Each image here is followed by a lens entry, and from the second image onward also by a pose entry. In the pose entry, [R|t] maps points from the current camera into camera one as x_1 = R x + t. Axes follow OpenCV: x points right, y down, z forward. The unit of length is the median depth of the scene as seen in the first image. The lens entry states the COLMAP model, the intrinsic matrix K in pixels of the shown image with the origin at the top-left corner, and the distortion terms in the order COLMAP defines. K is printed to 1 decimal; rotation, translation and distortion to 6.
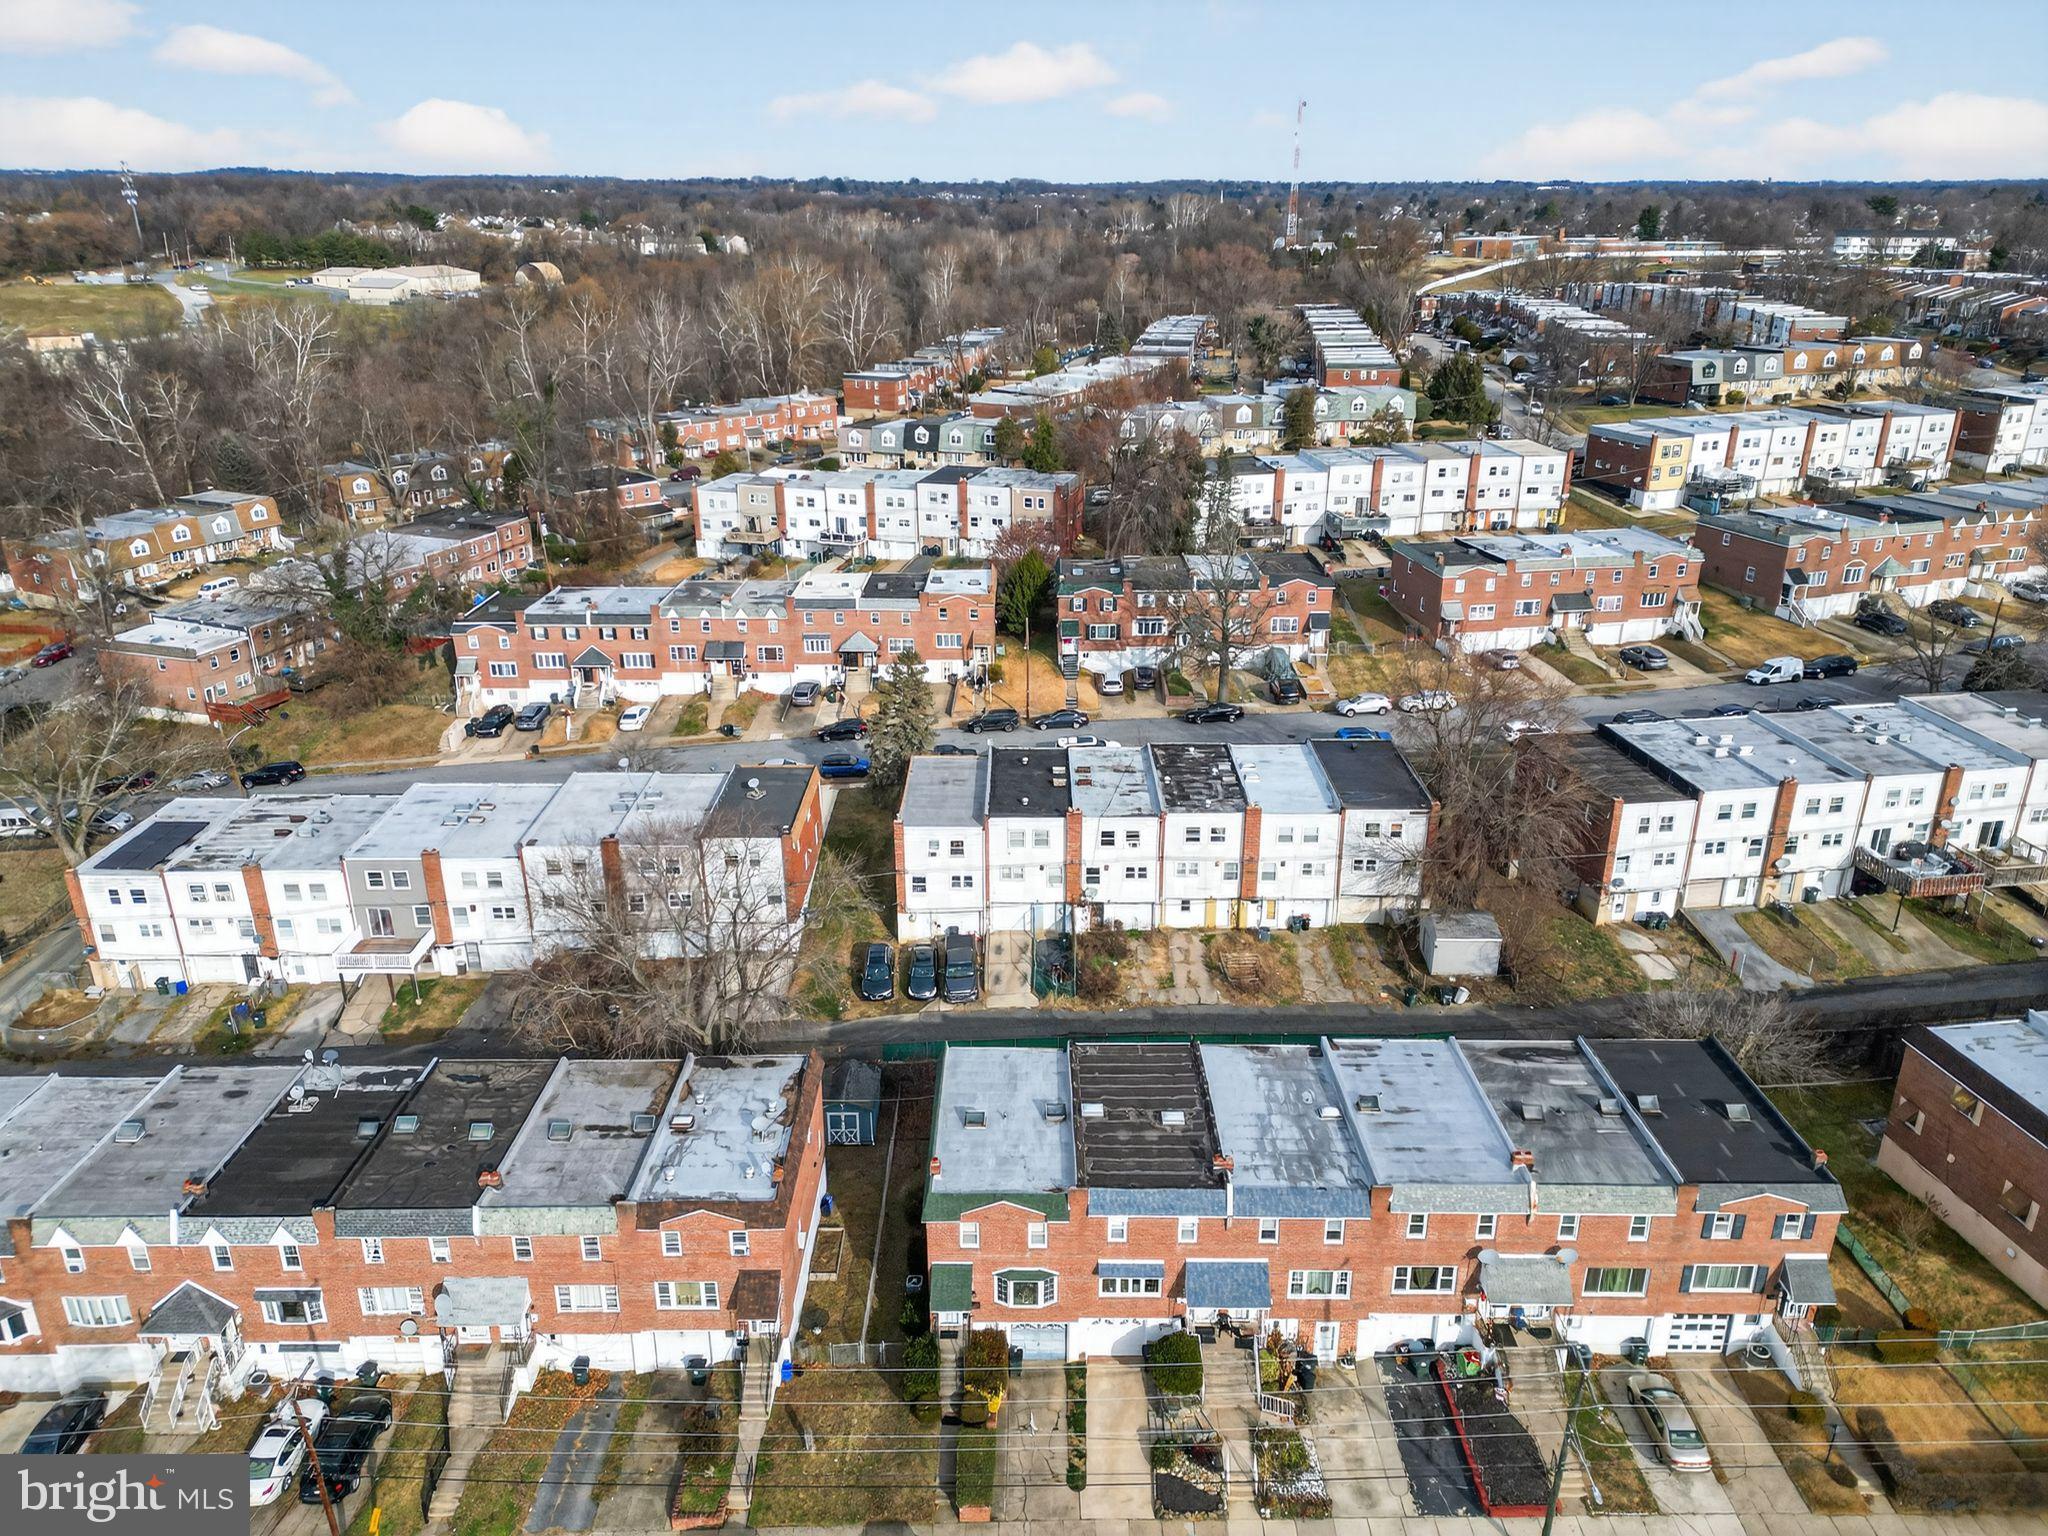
lens RADIAL K [[1408.8, 0, 1020.4], [0, 1408.8, 775.8], [0, 0, 1]] dist [0.067274, -0.046781]
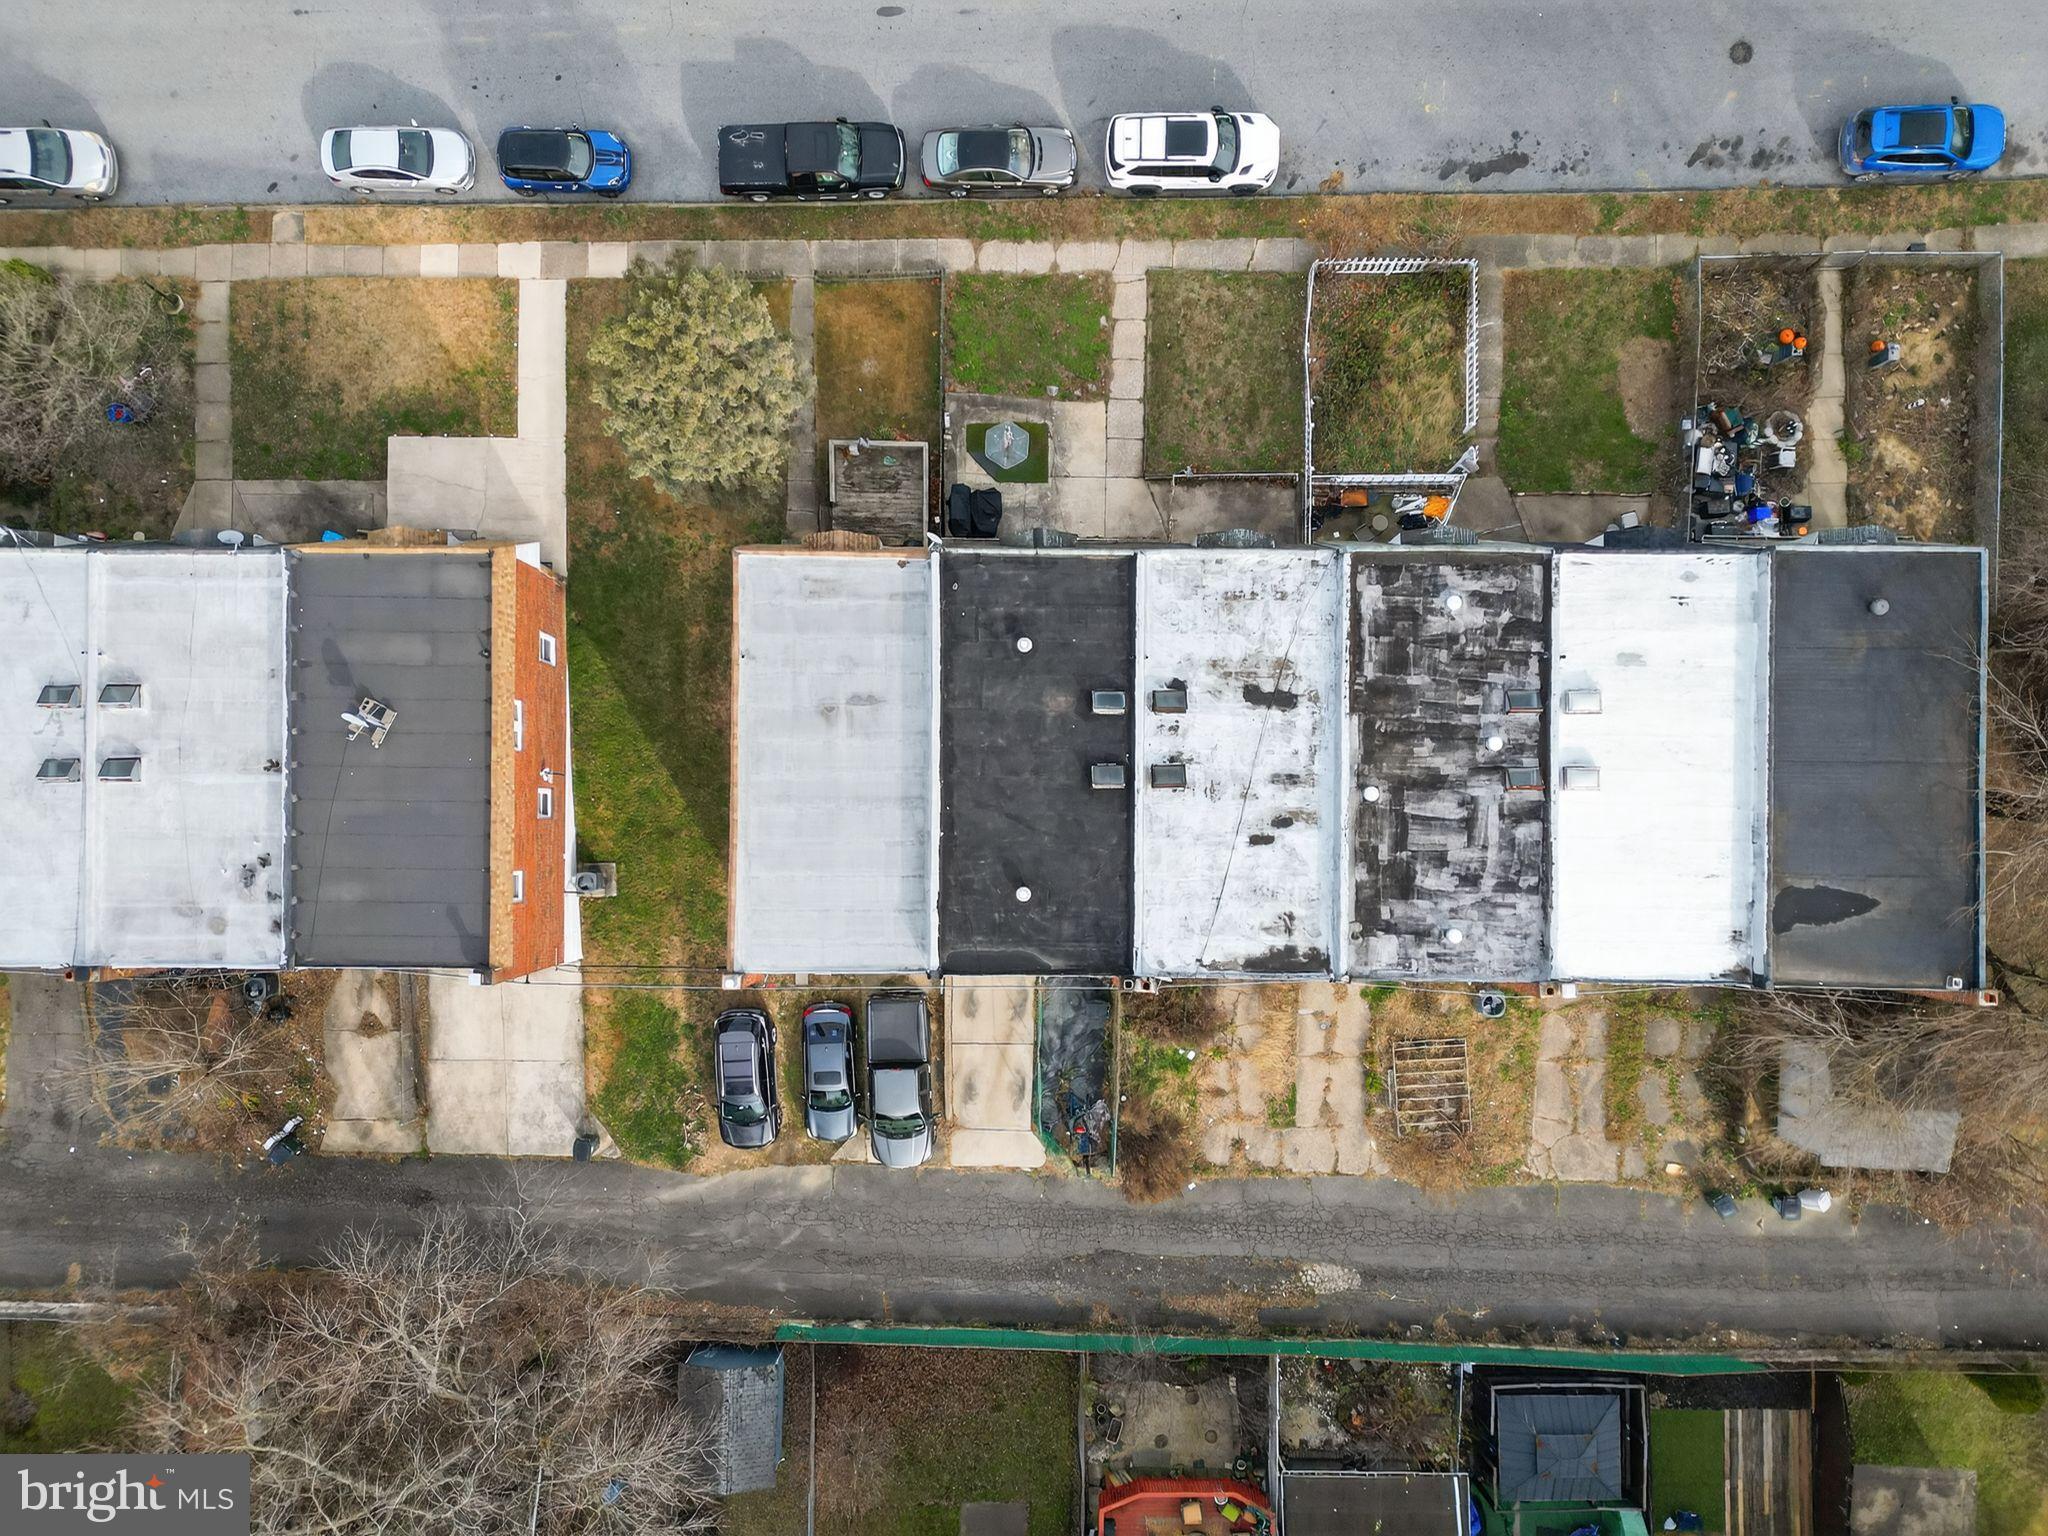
lens RADIAL K [[1410.4, 0, 1030.4], [0, 1410.4, 785.0], [0, 0, 1]] dist [0.086377, -0.085393]
pose [[0.999918, 0.003959, 0.012184, -0.000151], [-0.012743, 0.405958, 0.913803, -0.382113], [-0.001328, -0.913883, 0.405975, 0.852950]]
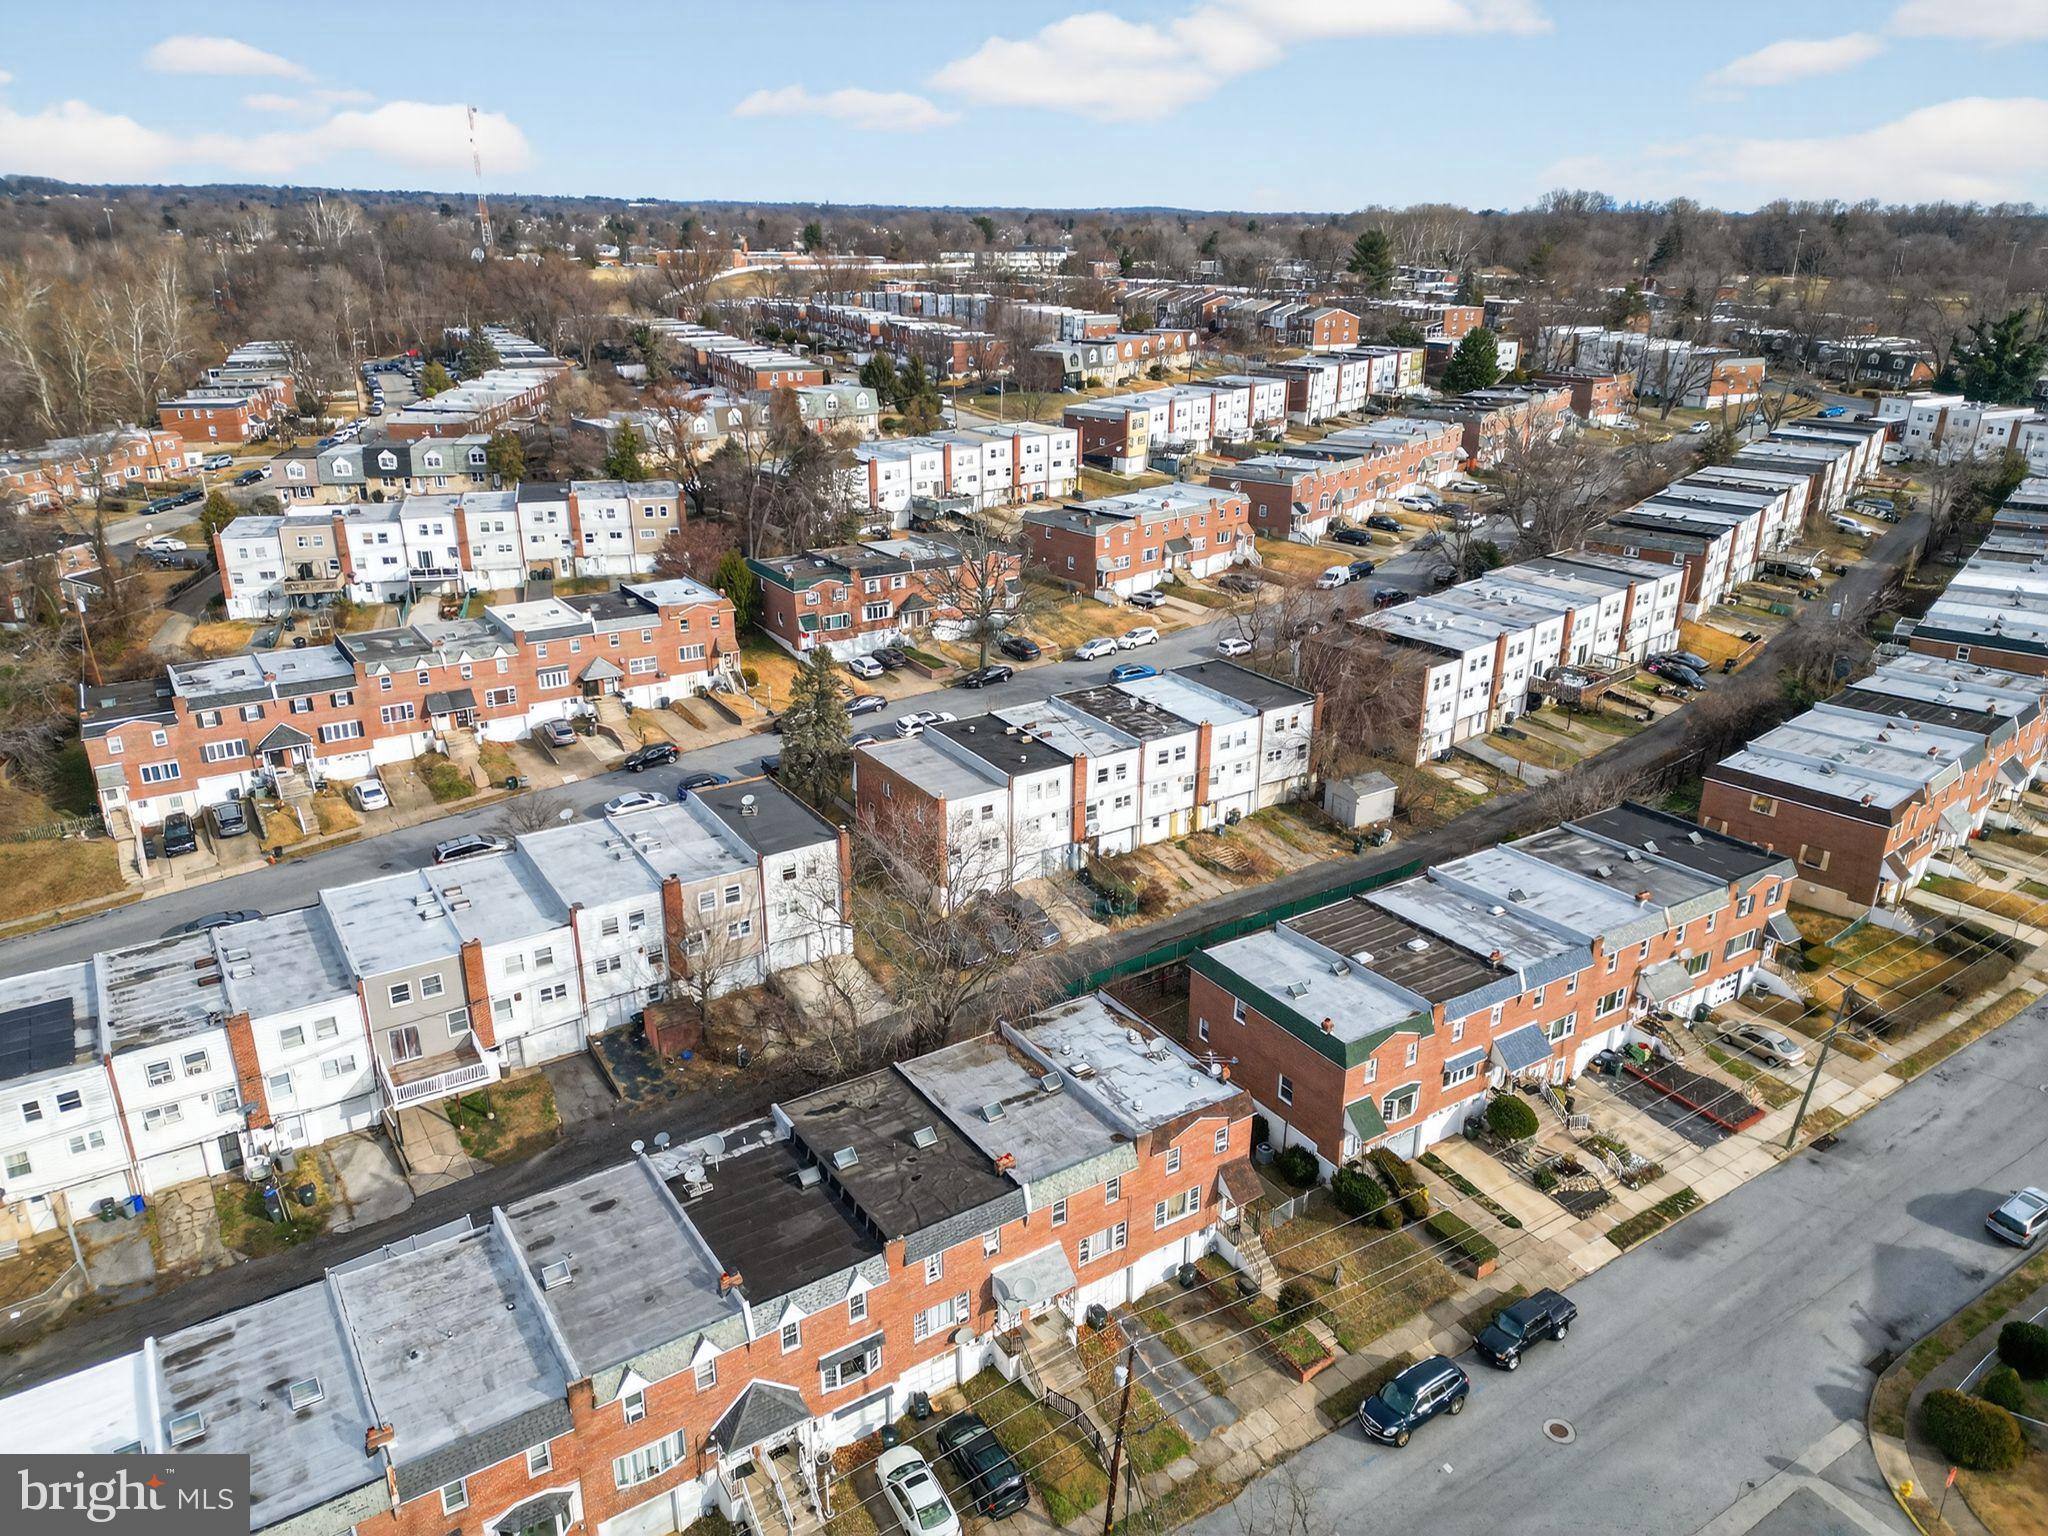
lens RADIAL K [[1410.4, 0, 1022.7], [0, 1410.4, 768.0], [0, 0, 1]] dist [0.086377, -0.085393]
pose [[0.835458, -0.192234, 0.514836, -0.551724], [0.199456, 0.979011, 0.041881, -0.020038], [-0.512081, 0.067697, 0.856265, 0.076185]]
